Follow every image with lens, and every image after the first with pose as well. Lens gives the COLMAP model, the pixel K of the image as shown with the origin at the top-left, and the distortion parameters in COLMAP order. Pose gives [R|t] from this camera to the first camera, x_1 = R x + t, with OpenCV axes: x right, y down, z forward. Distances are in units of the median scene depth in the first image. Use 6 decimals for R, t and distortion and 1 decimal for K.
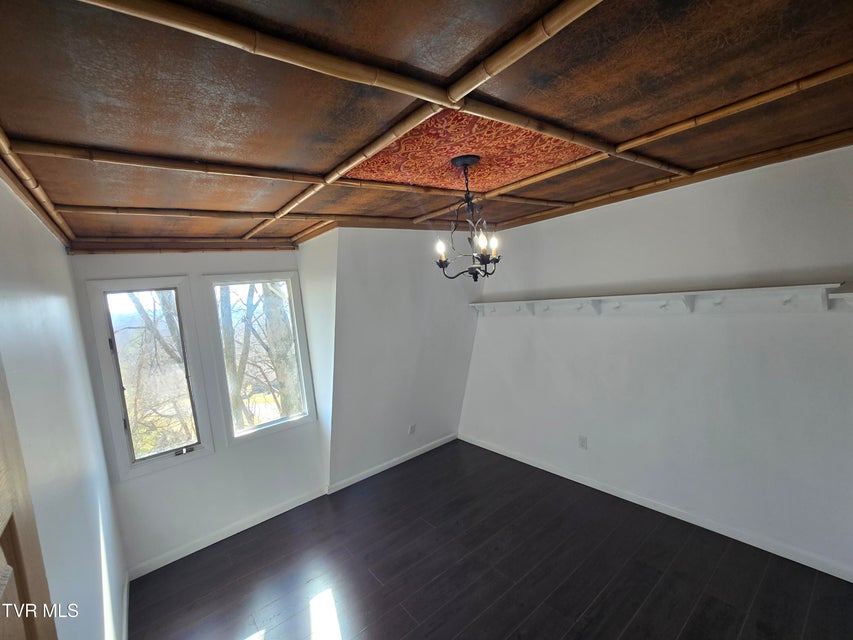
lens RADIAL K [[374.1, 0, 425.3], [0, 374.1, 321.9], [0, 0, 1]] dist [0.000904, 0.001467]
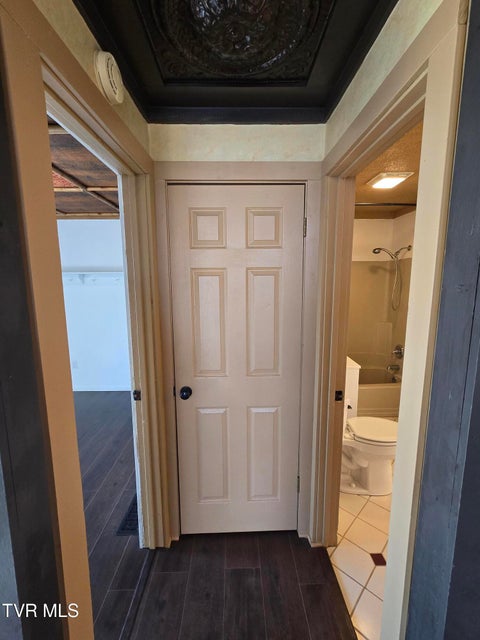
lens RADIAL K [[280.7, 0, 238.8], [0, 280.7, 318.9], [0, 0, 1]] dist [0.000904, 0.001467]
pose [[0.610684, -0.011536, 0.791790, -0.115023], [0.009948, 0.999927, 0.006896, 0.139410], [-0.791812, 0.003665, 0.610754, -0.335216]]
